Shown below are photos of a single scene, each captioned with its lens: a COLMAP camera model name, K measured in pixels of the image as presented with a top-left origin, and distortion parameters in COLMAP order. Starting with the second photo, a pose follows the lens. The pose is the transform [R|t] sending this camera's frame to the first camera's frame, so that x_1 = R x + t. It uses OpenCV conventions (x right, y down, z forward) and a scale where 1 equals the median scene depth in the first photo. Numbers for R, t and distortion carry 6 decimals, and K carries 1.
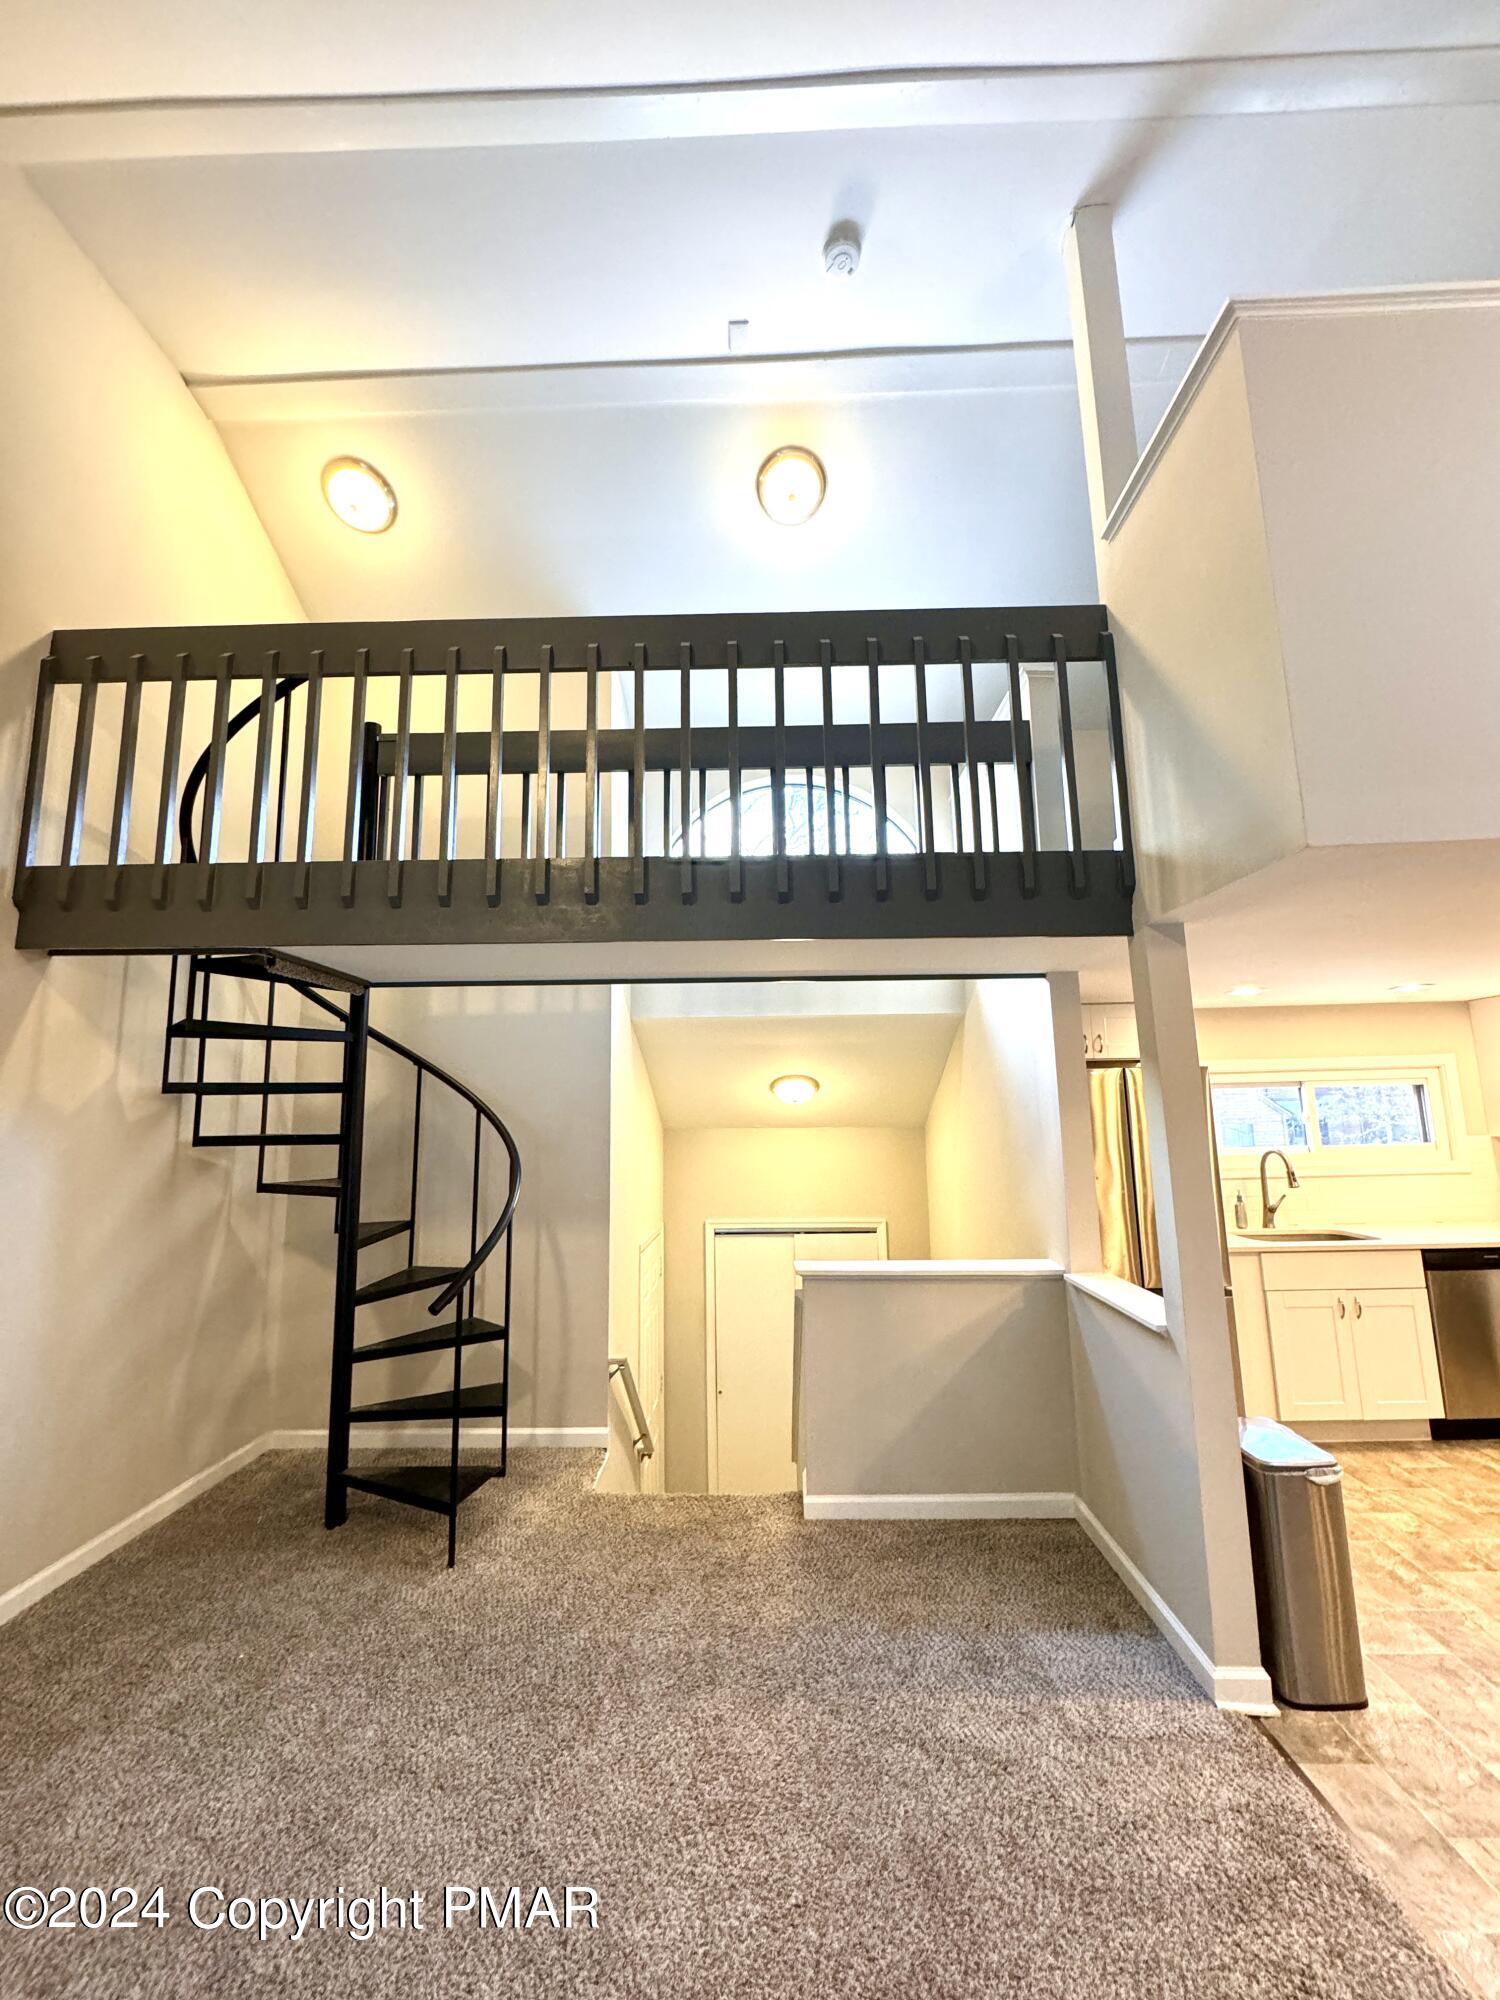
lens RADIAL K [[792.1, 0, 750.0], [0, 792.1, 1000.0], [0, 0, 1]] dist [-0.002574, -0.000294]
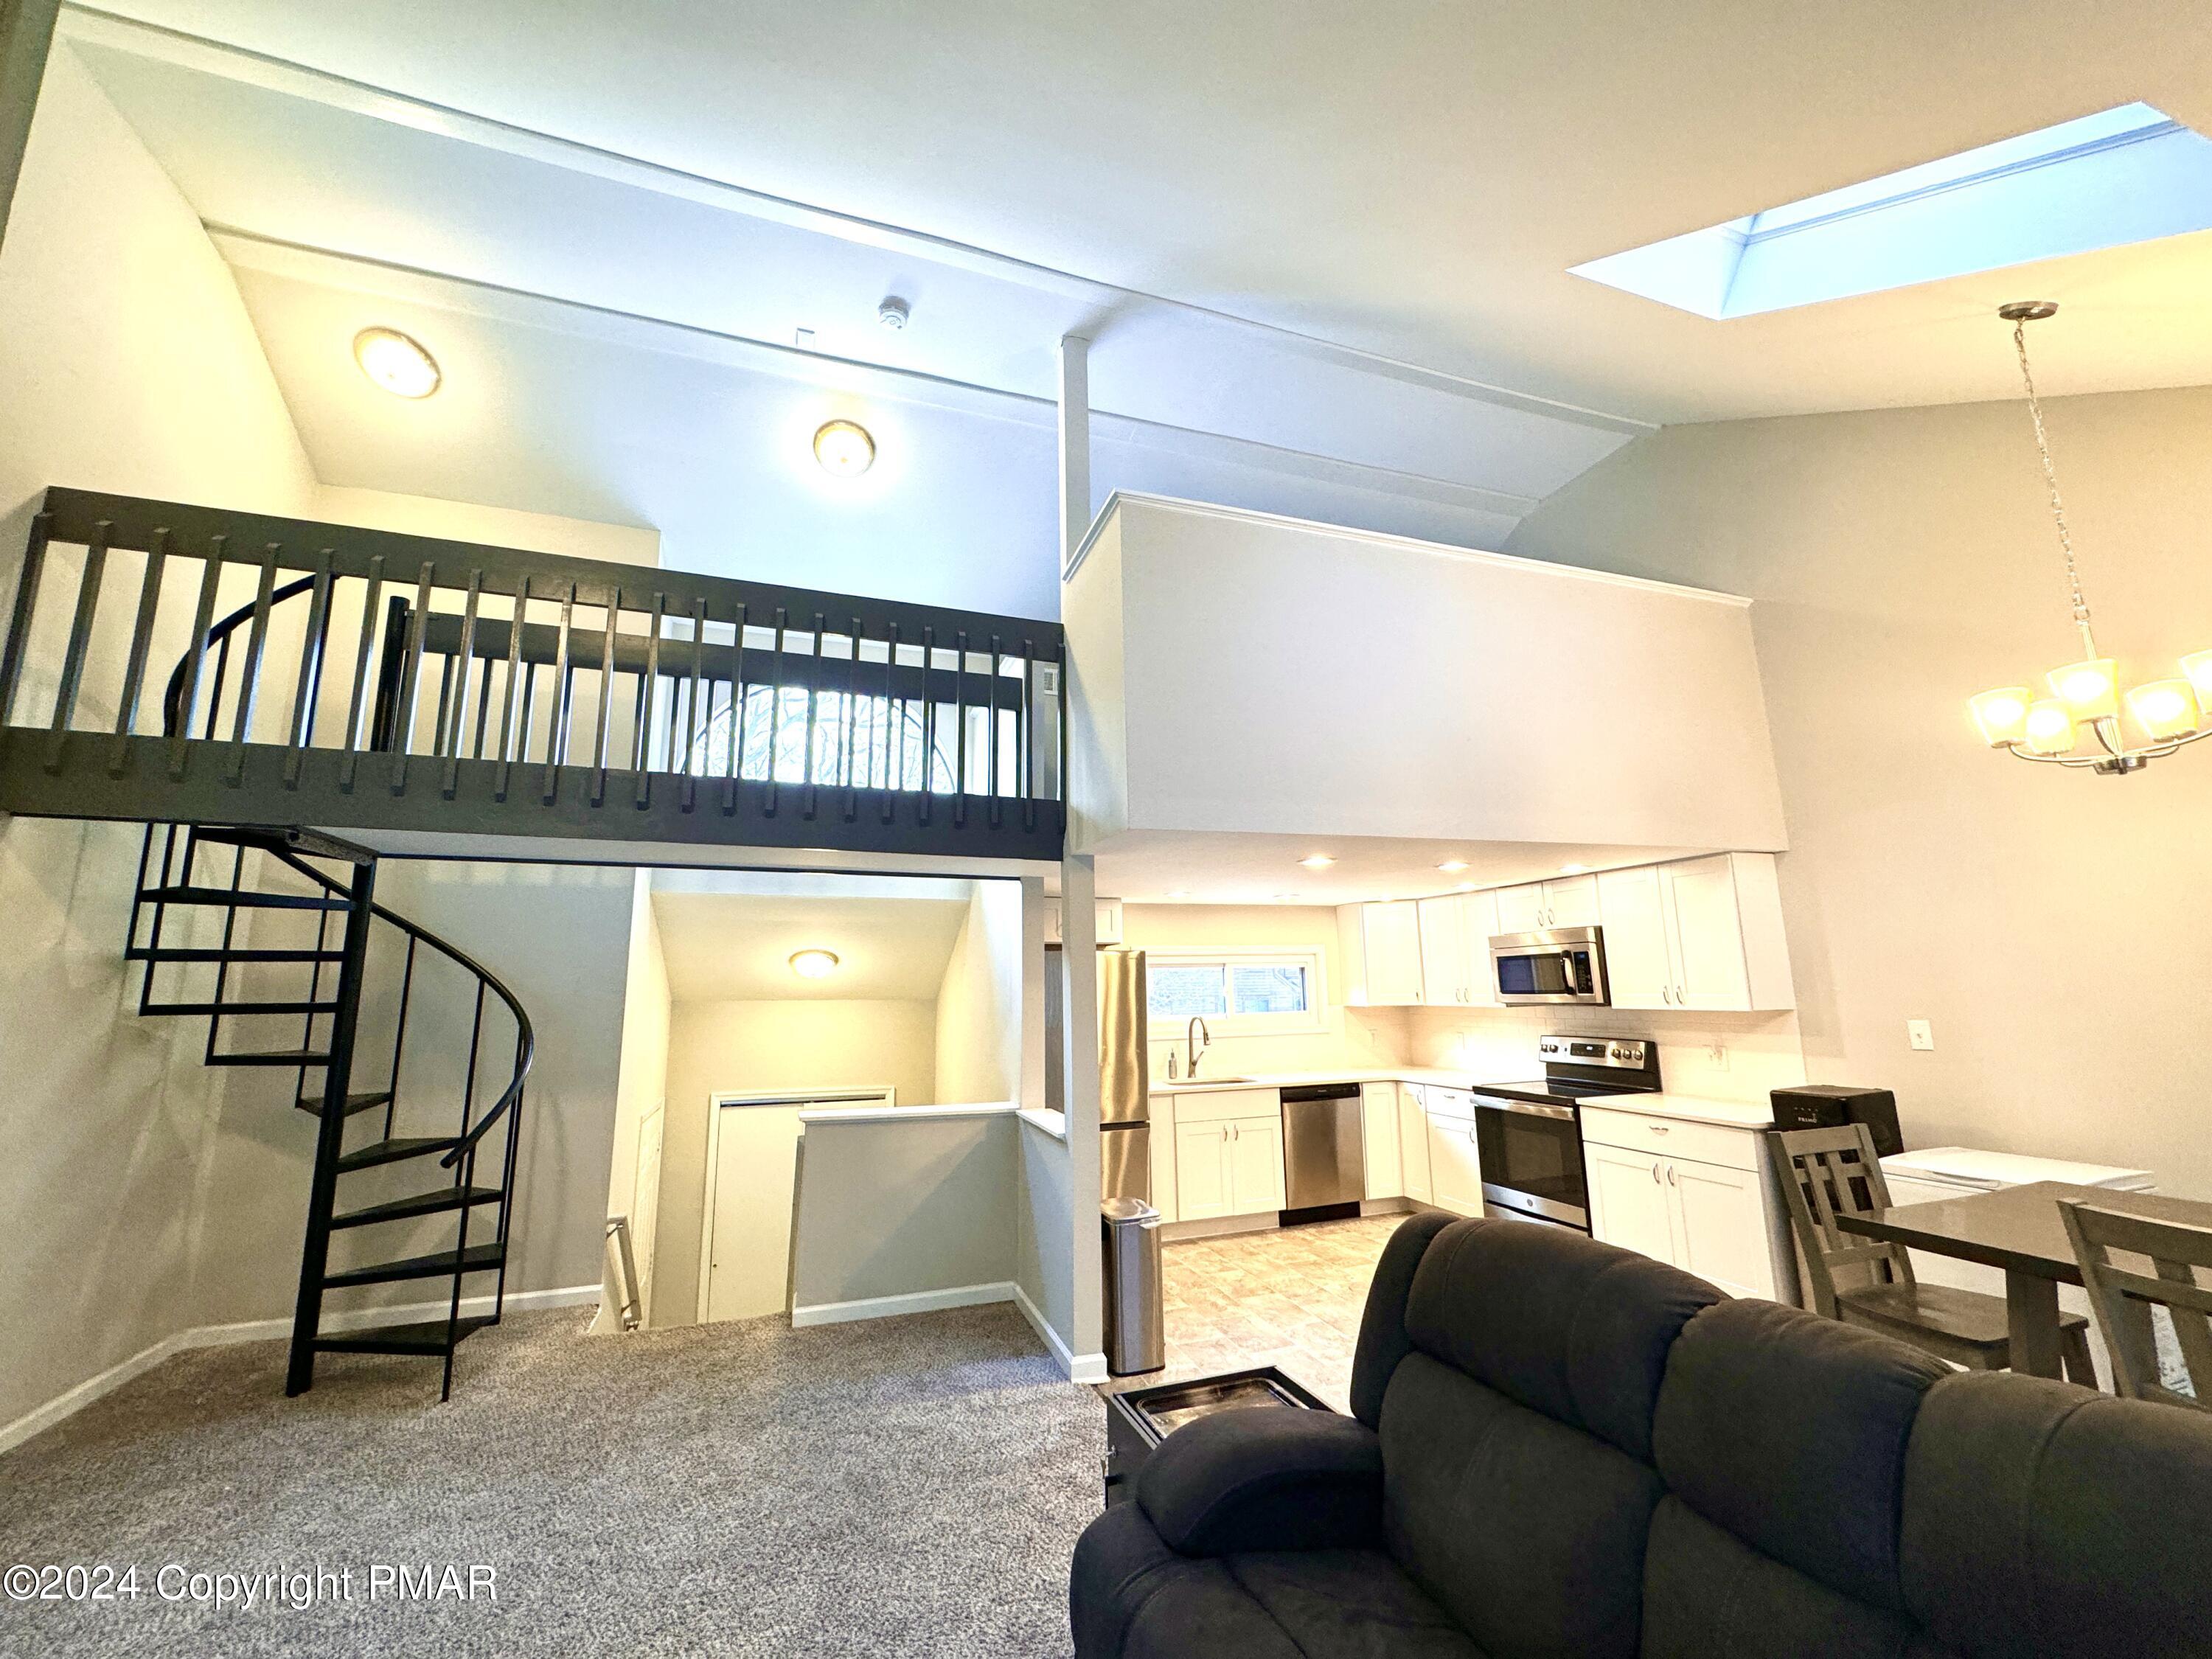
lens RADIAL K [[876.0, 0, 1106.0], [0, 876.0, 829.5], [0, 0, 1]] dist [-0.002574, -0.000294]
pose [[0.933676, 0.068493, 0.351507, -0.004356], [-0.054880, 0.997312, -0.048558, -0.053123], [-0.353888, 0.026047, 0.934925, -0.412944]]
